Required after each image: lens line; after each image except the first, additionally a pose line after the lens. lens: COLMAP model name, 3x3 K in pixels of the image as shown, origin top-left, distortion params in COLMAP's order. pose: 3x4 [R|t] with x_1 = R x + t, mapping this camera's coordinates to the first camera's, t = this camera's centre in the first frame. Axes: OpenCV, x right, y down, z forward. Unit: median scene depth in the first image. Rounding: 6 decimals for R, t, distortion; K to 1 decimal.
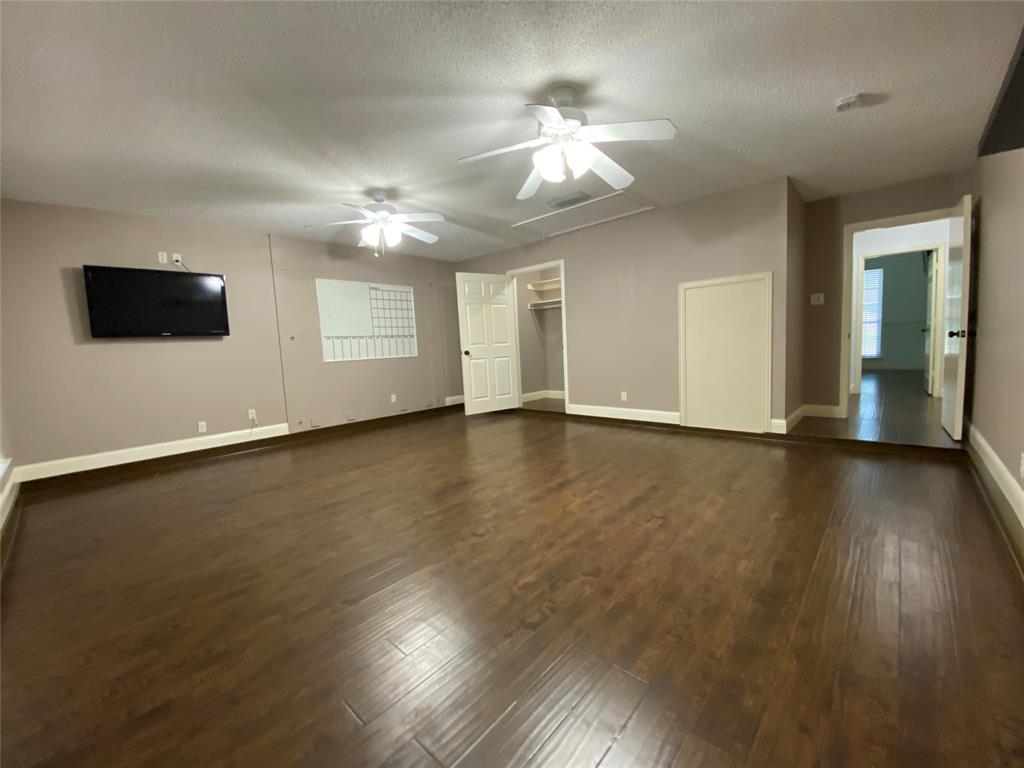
lens RADIAL K [[410.6, 0, 512.0], [0, 410.6, 384.0], [0, 0, 1]] dist [0.023354, -0.022469]
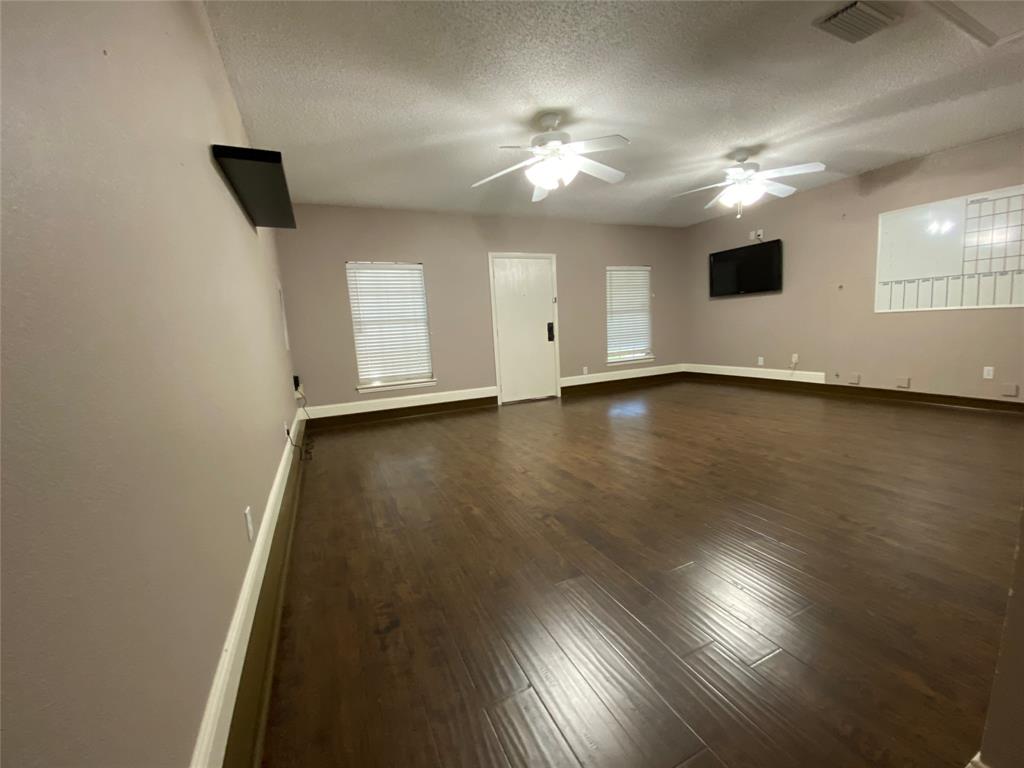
lens RADIAL K [[410.6, 0, 512.0], [0, 410.6, 384.0], [0, 0, 1]] dist [0.023354, -0.022469]
pose [[-0.387994, 0.194850, -0.900830, 0.772183], [-0.011408, 0.976307, 0.216090, -0.102216], [0.921591, 0.094118, -0.376578, 0.767690]]
